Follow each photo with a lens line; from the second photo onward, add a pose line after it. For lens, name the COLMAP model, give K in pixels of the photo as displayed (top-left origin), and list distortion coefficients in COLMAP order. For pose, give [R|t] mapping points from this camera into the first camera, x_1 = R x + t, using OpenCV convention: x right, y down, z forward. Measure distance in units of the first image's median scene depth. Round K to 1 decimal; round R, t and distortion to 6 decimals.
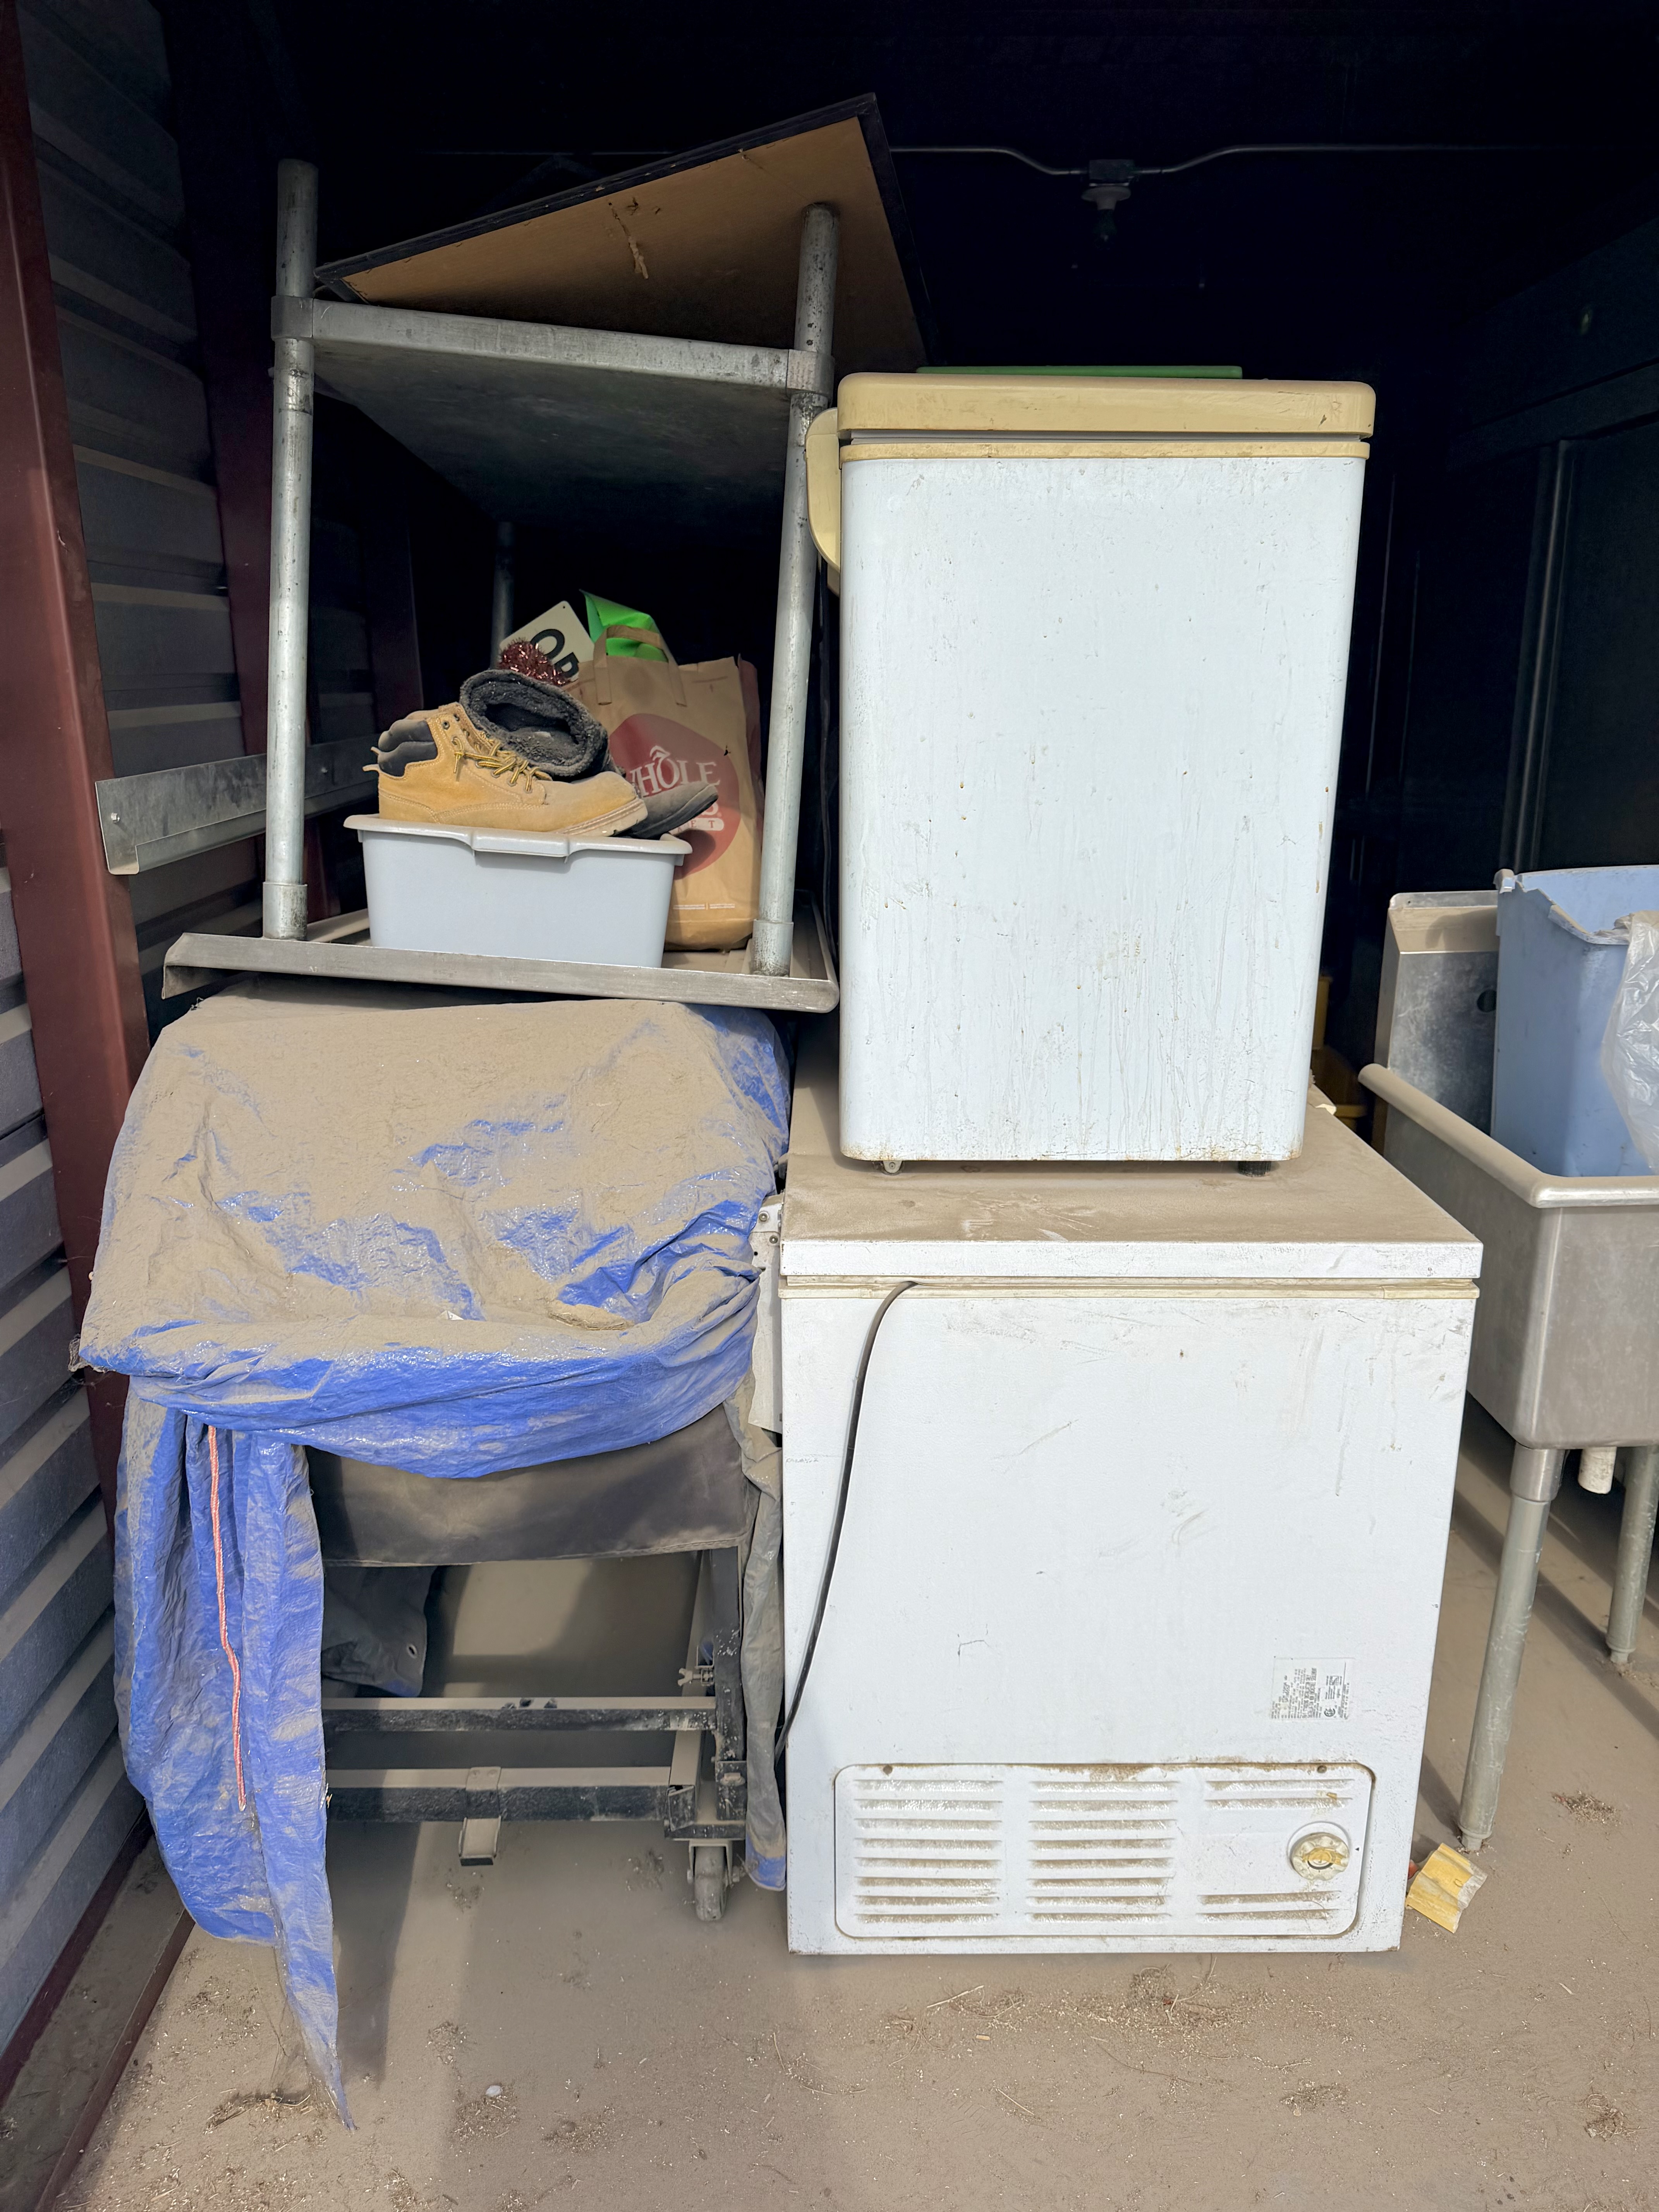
lens RADIAL K [[1551.7, 0, 830.2], [0, 1551.7, 1109.9], [0, 0, 1]] dist [0.127649, -0.232590]
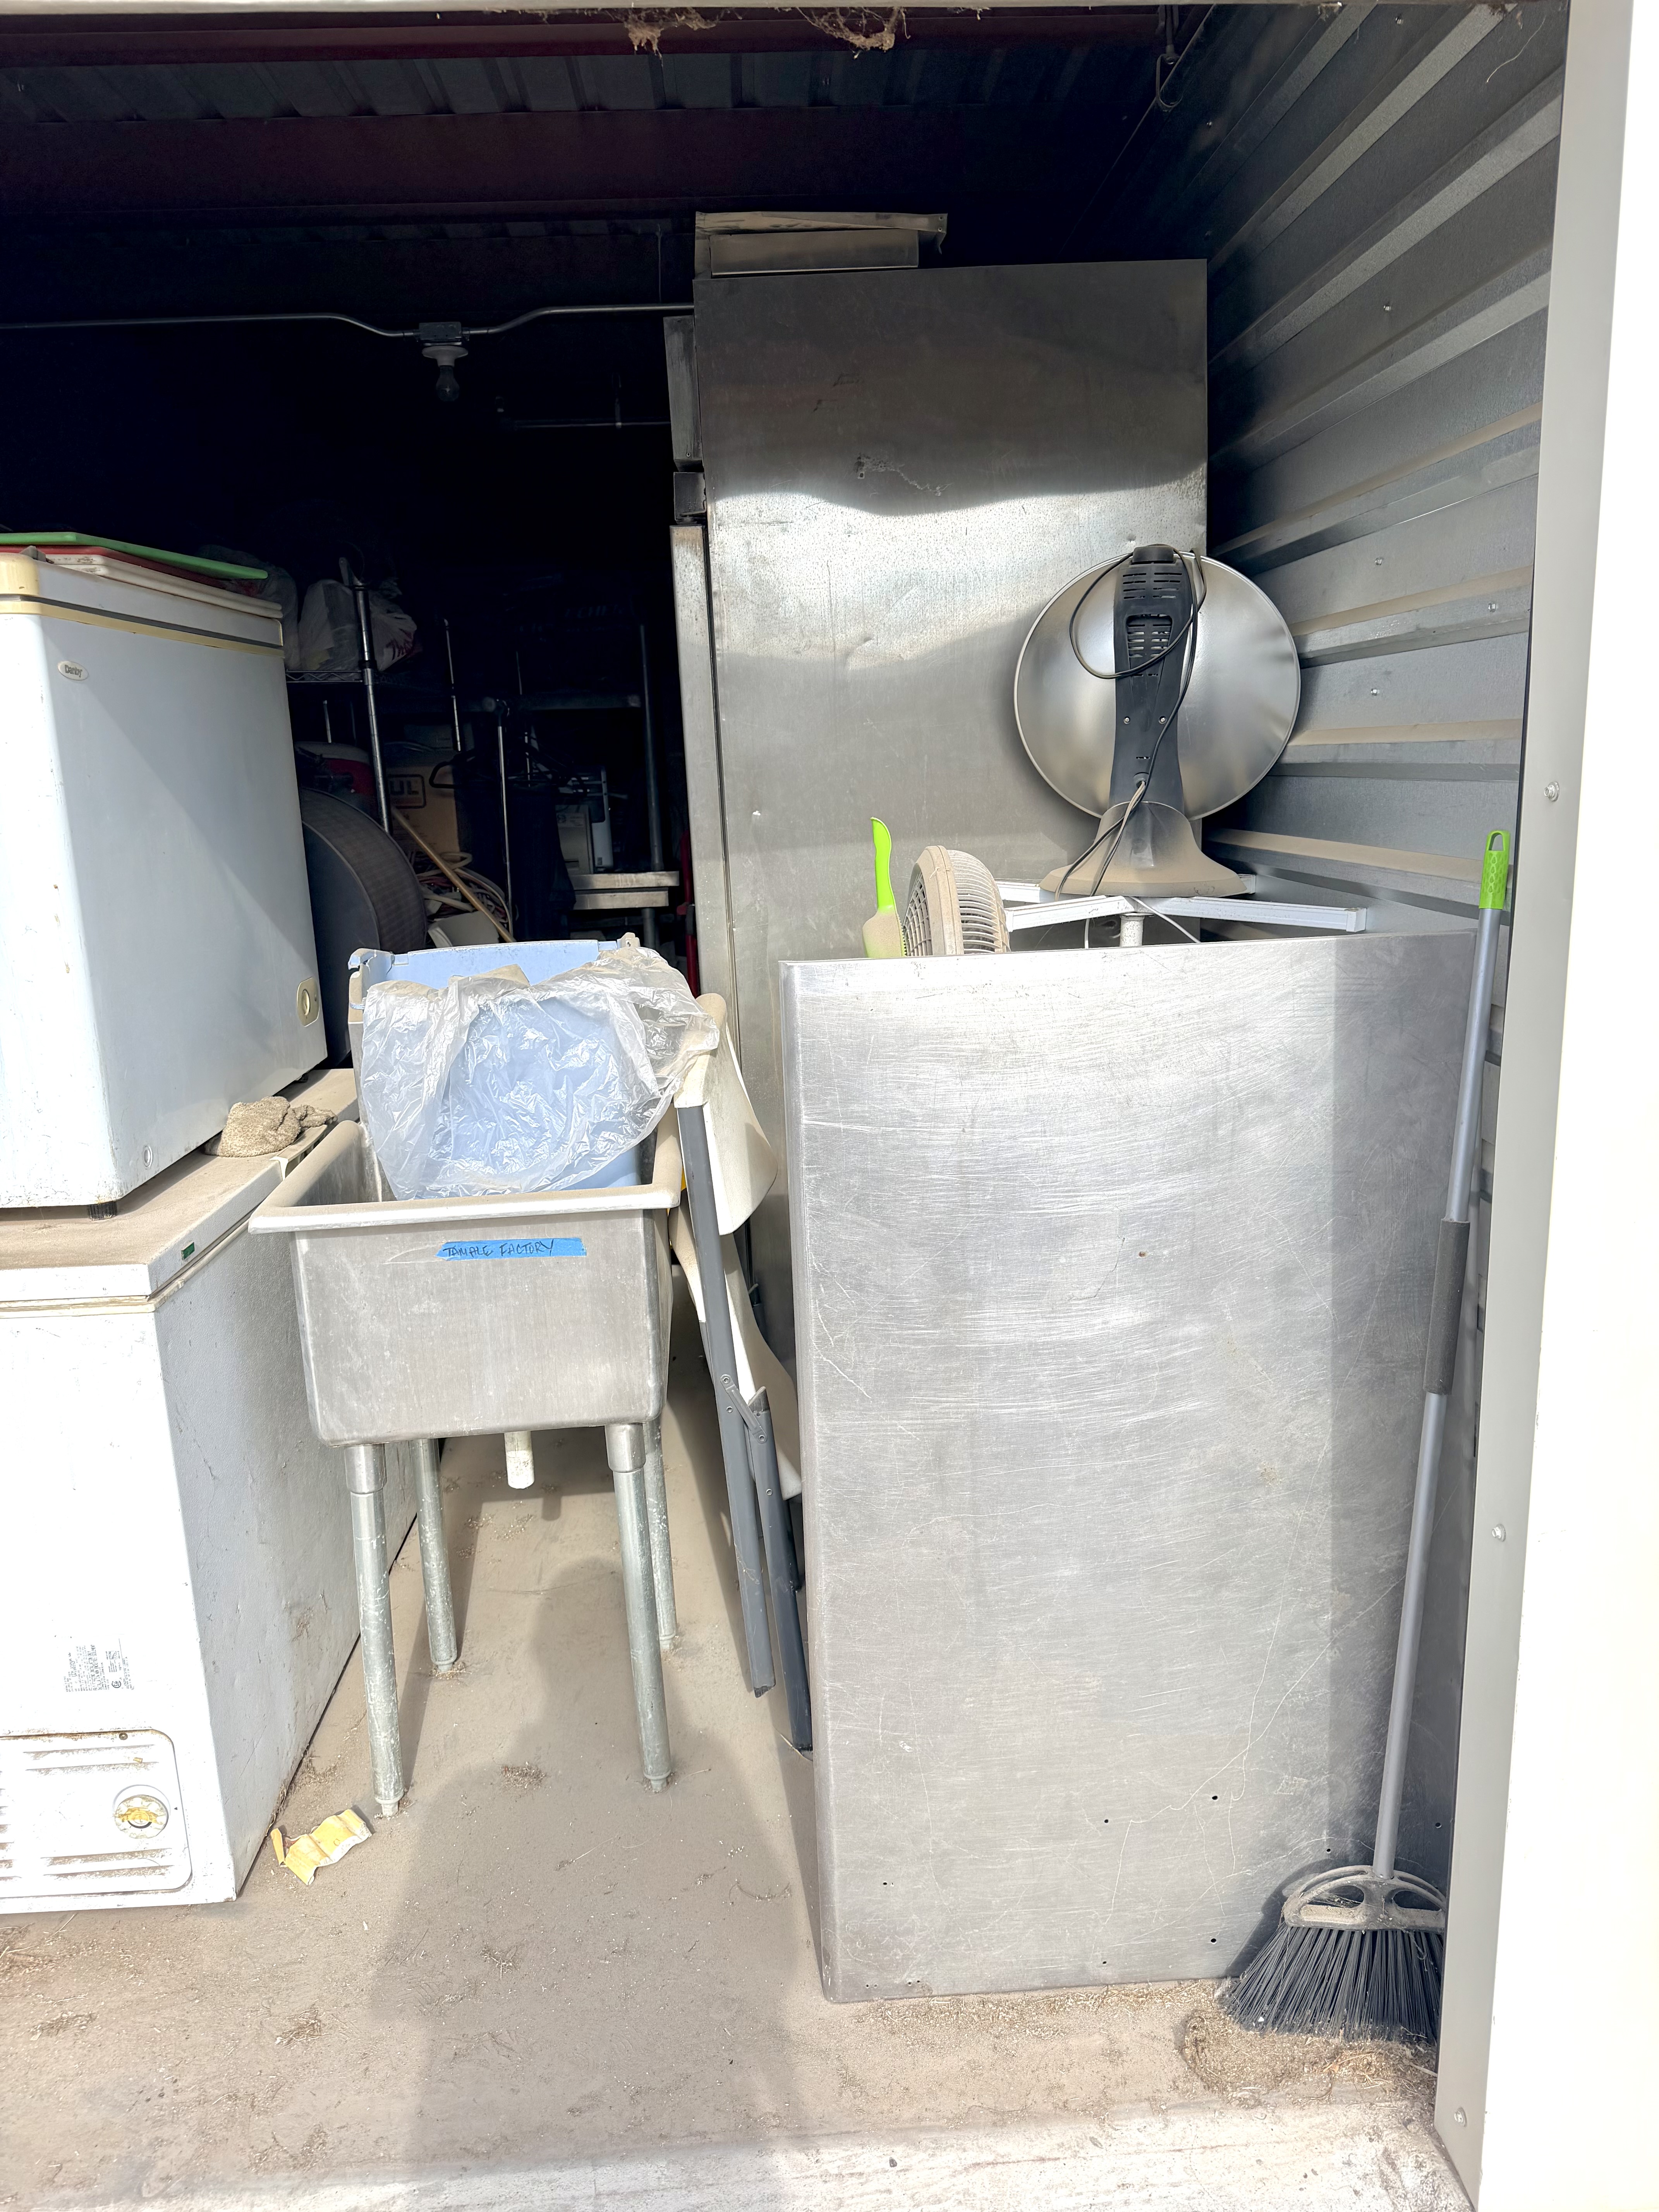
lens RADIAL K [[1548.1, 0, 831.4], [0, 1548.1, 1119.8], [0, 0, 1]] dist [0.129180, -0.245871]
pose [[0.998929, -0.036843, 0.028002, 0.804443], [0.038255, 0.997930, -0.051685, 0.051078], [-0.026040, 0.052701, 0.998271, -0.170802]]
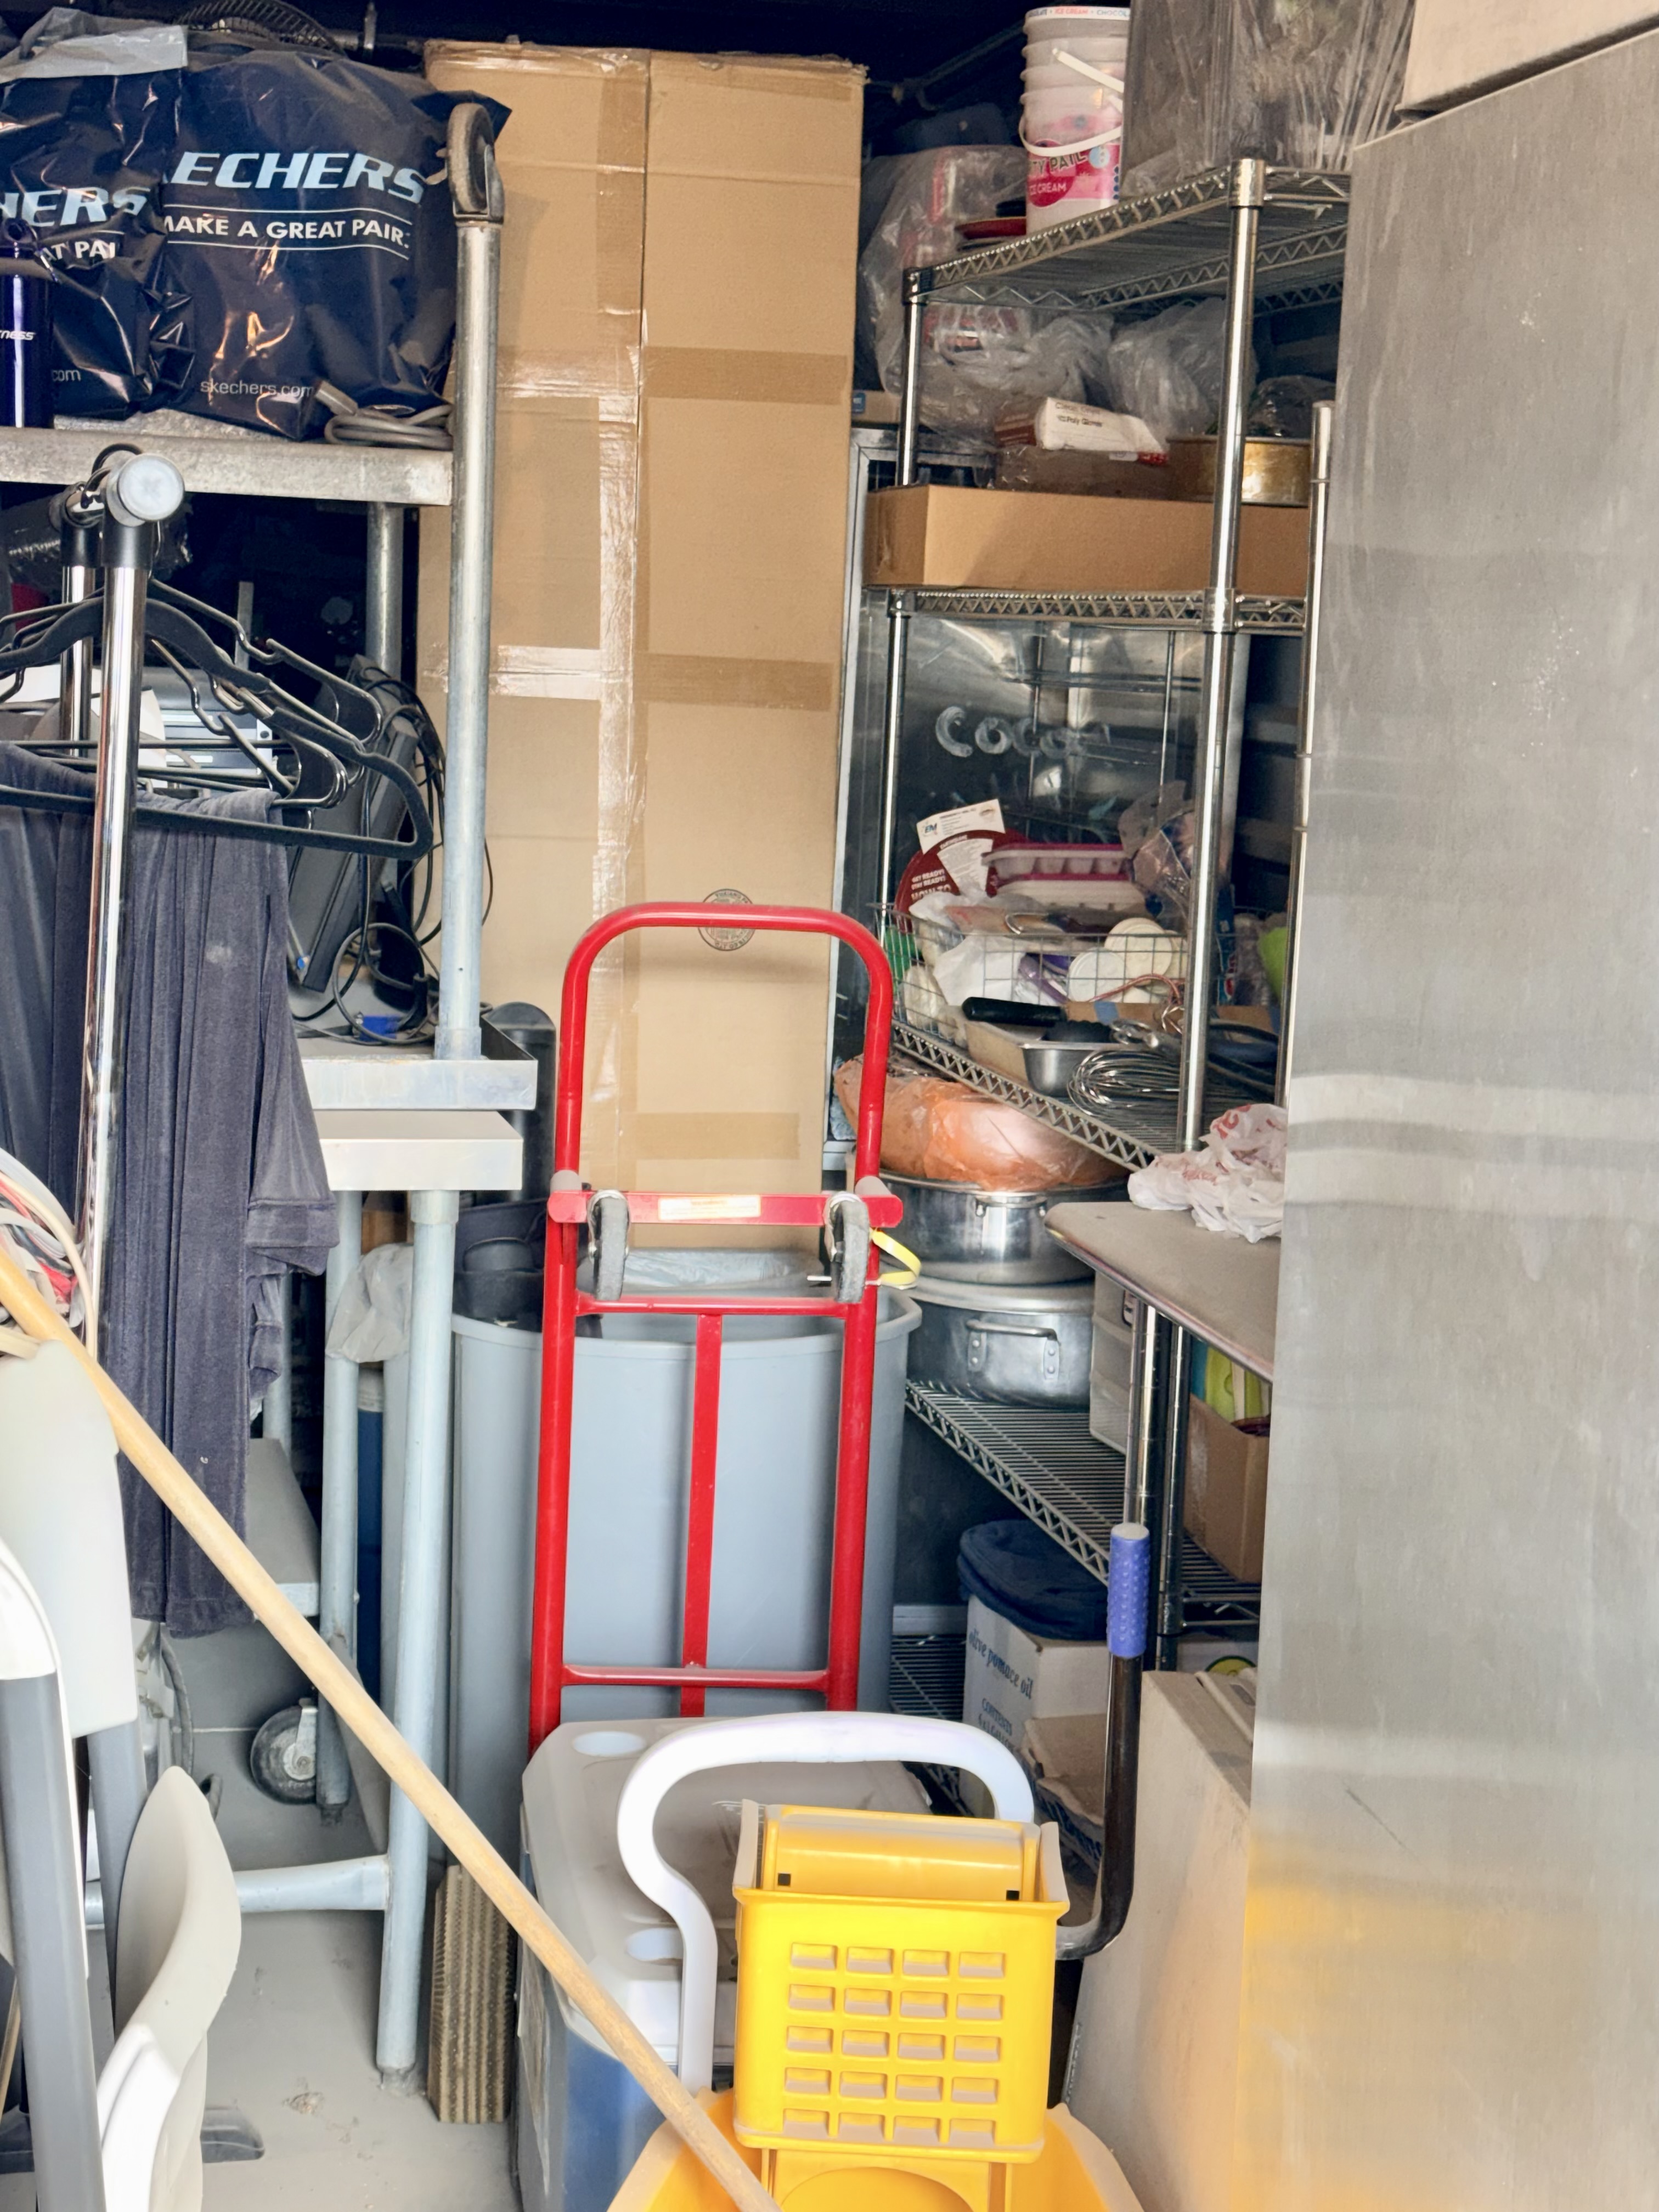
lens RADIAL K [[3440.7, 0, 806.2], [0, 3440.7, 1118.9], [0, 0, 1]] dist [0.173955, -0.293690]
pose [[0.981172, 0.017197, 0.192369, 0.366876], [0.006940, 0.992246, -0.124095, -0.337266], [-0.193012, 0.123094, 0.973445, 0.944460]]
